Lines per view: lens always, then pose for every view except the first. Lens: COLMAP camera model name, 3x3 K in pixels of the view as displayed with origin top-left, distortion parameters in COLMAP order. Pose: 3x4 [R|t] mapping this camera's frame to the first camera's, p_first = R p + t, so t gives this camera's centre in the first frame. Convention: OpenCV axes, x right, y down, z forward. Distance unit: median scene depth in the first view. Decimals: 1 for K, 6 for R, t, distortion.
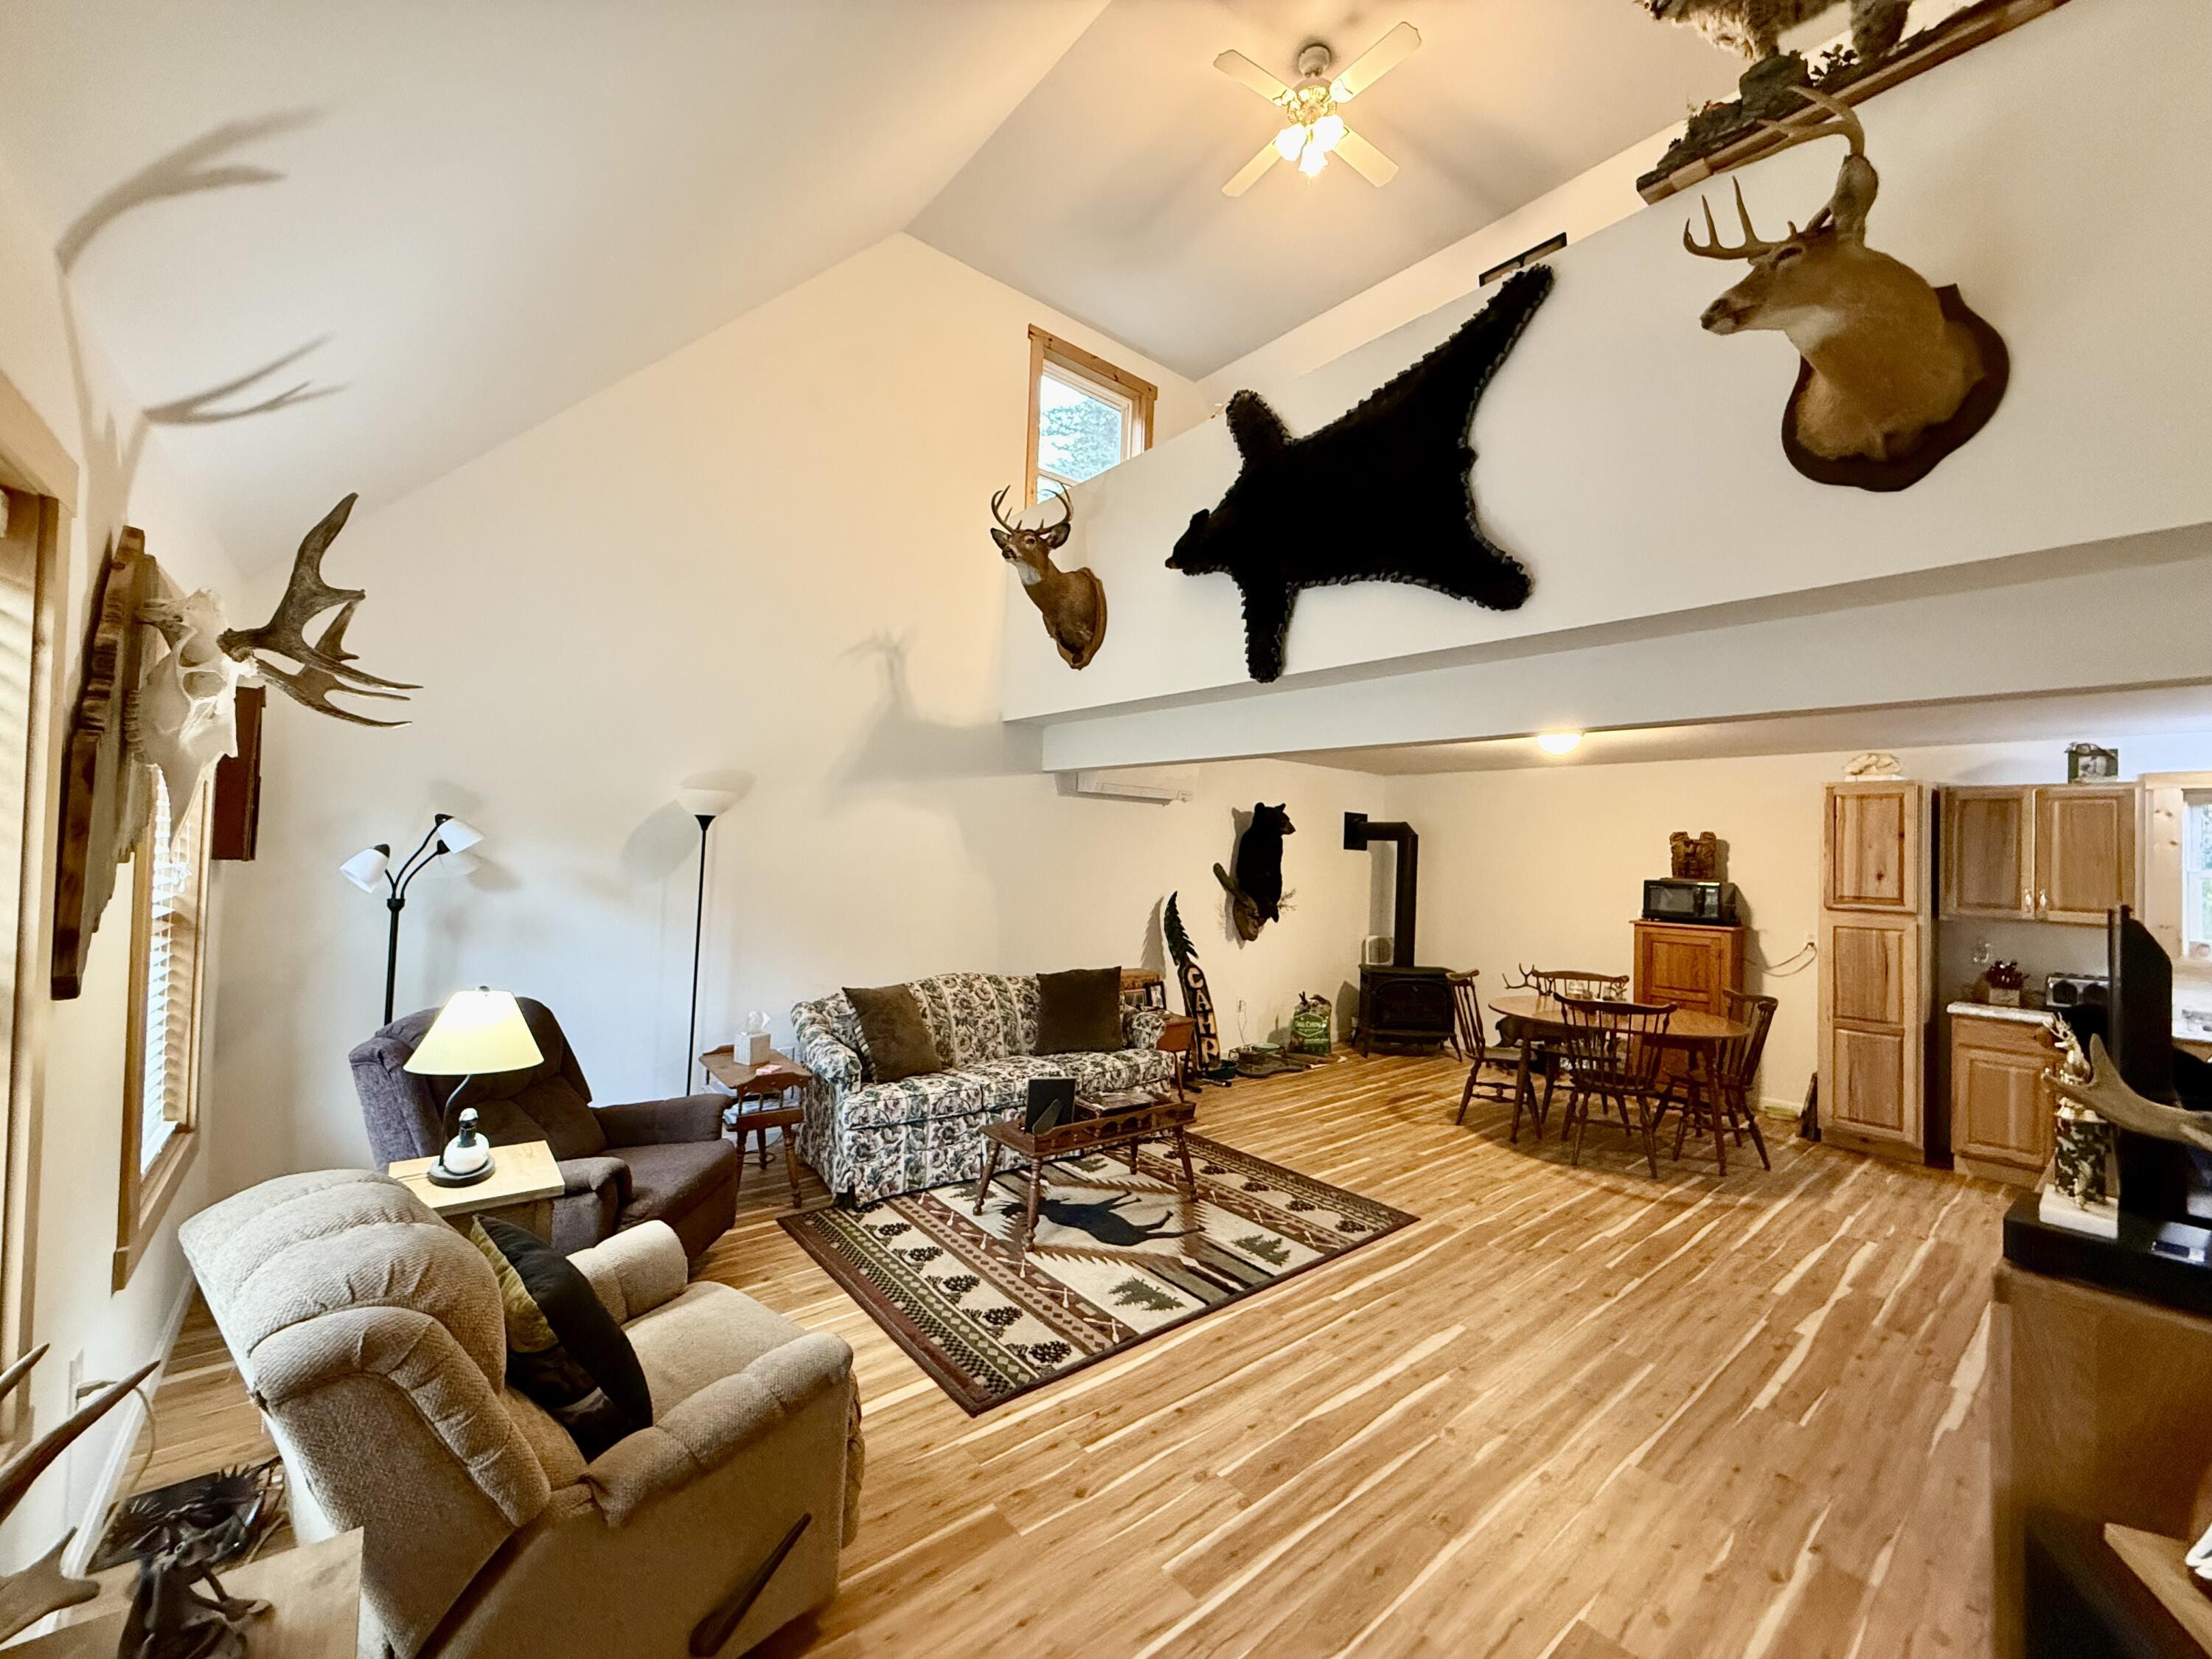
lens RADIAL K [[879.7, 0, 1102.7], [0, 879.7, 833.3], [0, 0, 1]] dist [0.001270, -0.000737]
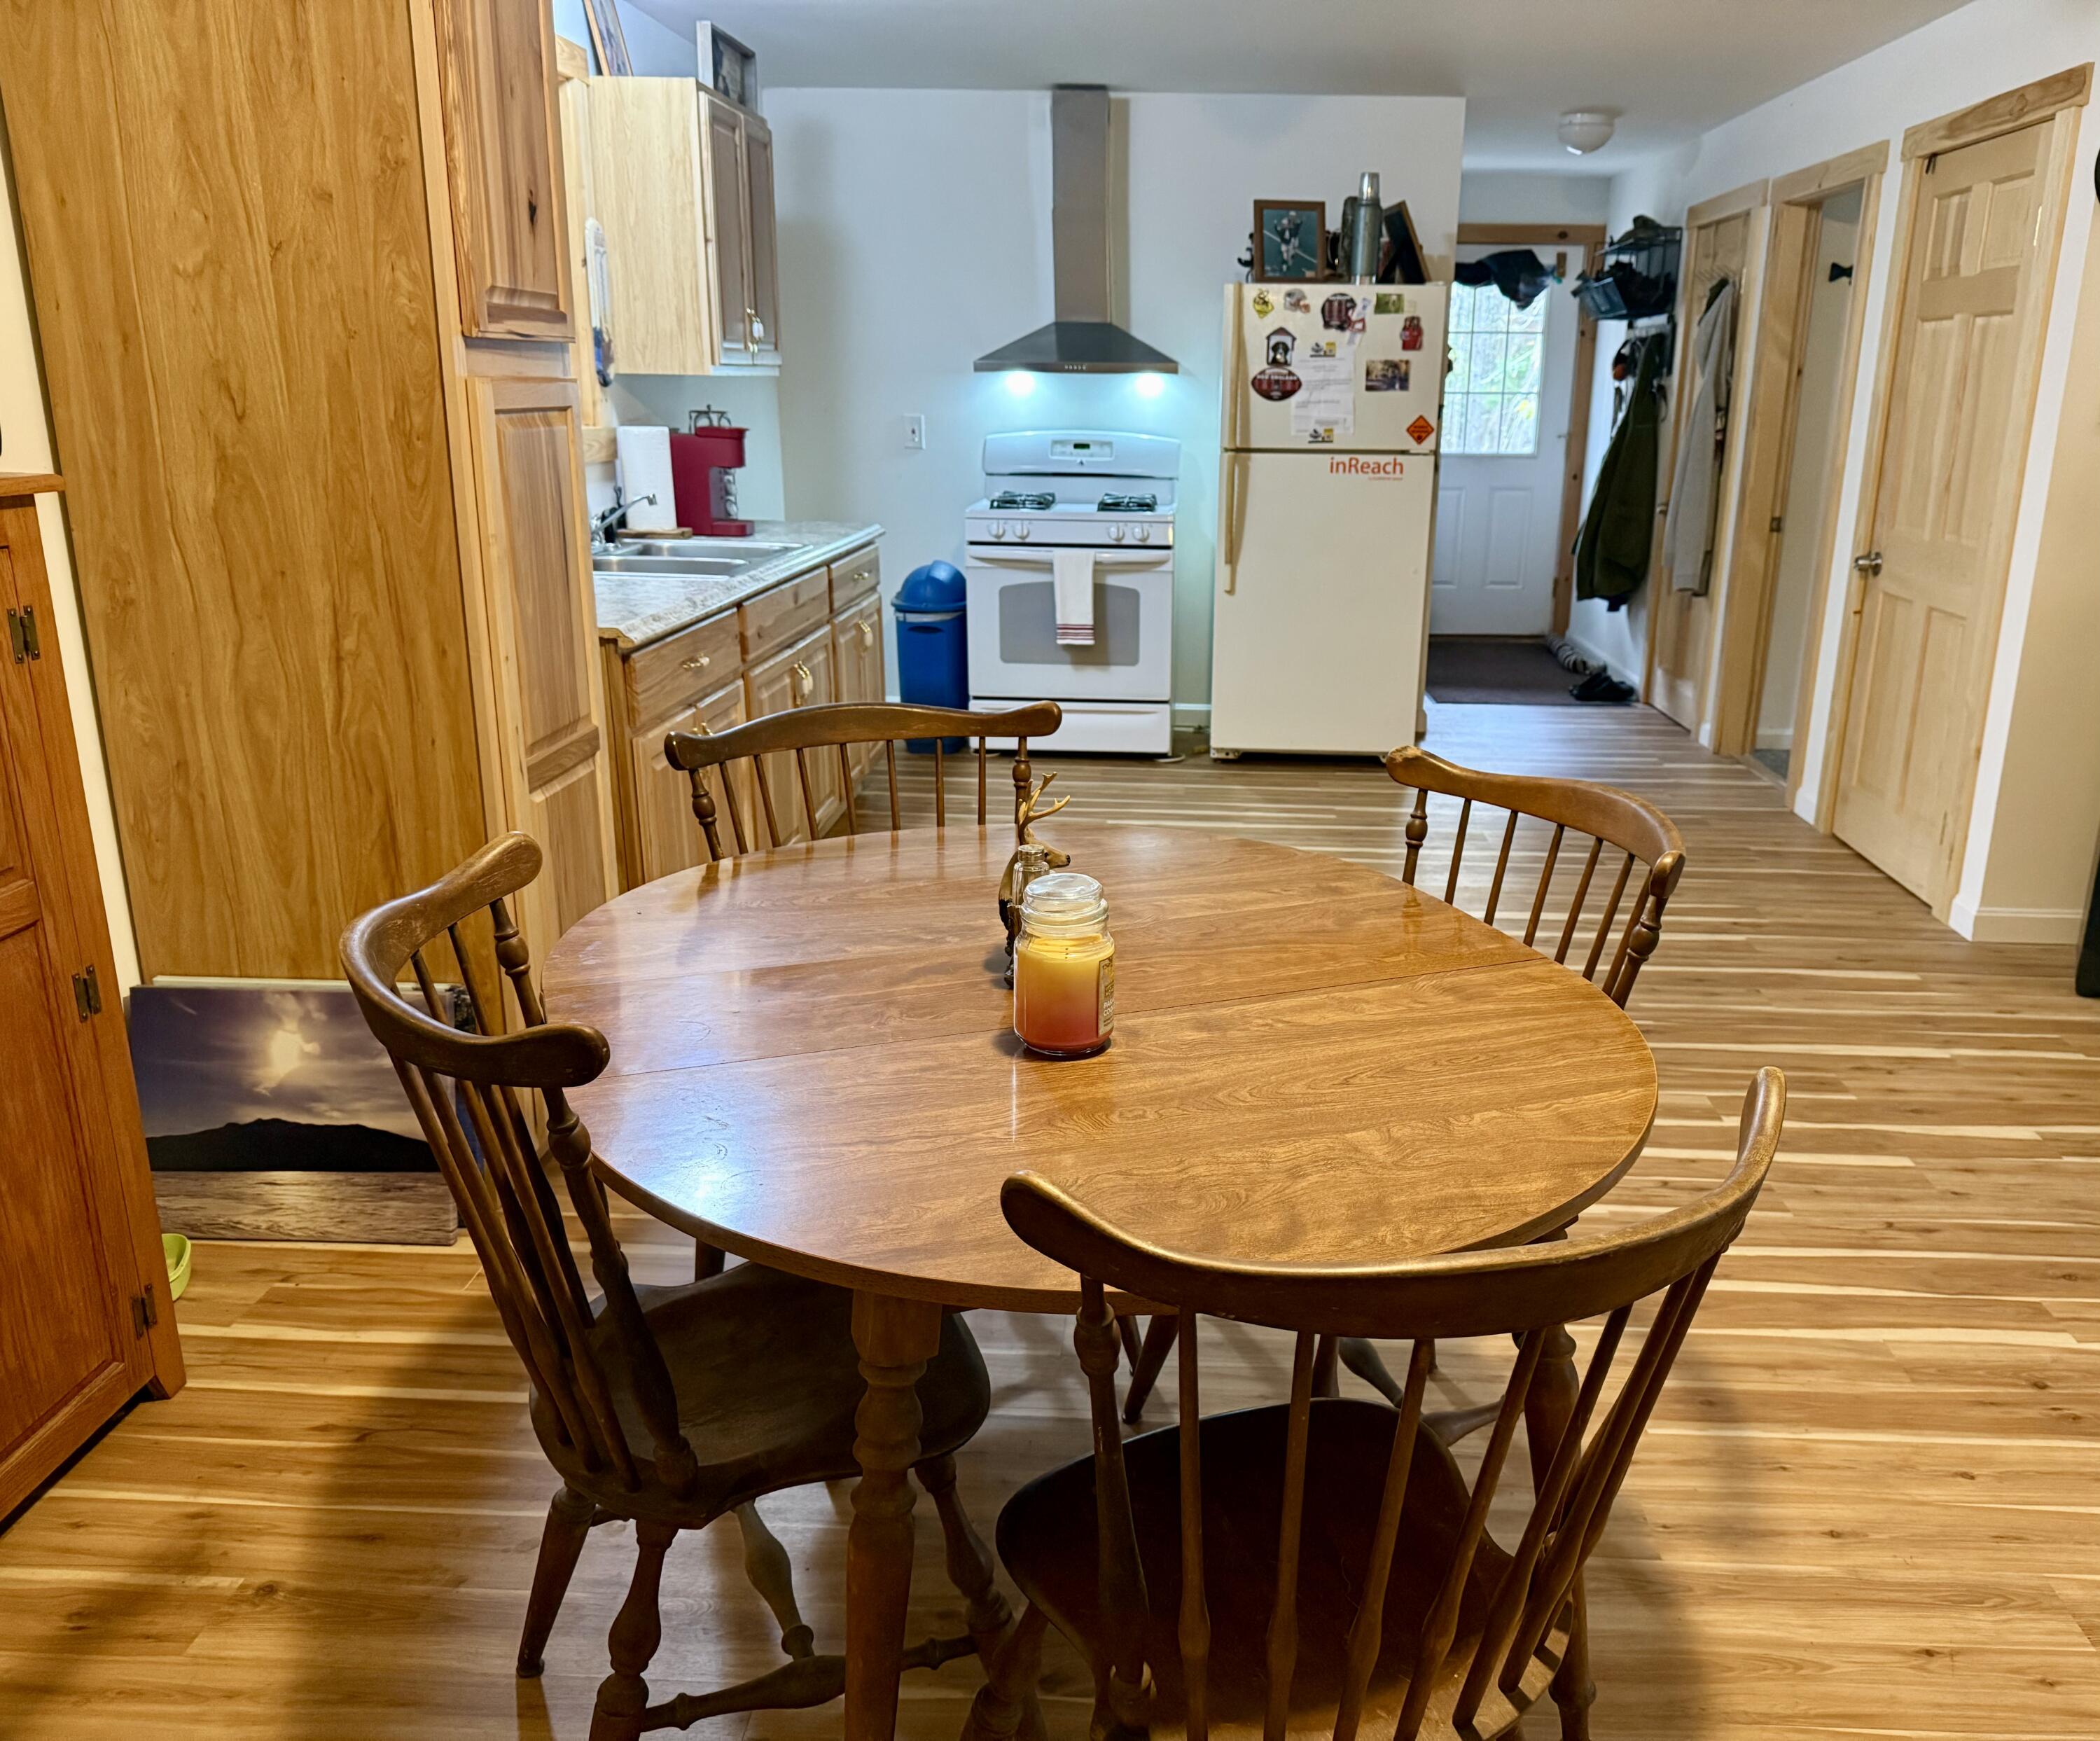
lens RADIAL K [[1654.7, 0, 1164.7], [0, 1654.7, 865.8], [0, 0, 1]] dist [0.033568, -0.046769]
pose [[-0.750370, -0.225826, 0.621246, 0.396606], [-0.053932, 0.957615, 0.282956, 0.094408], [-0.658814, 0.178817, -0.730745, 1.398611]]
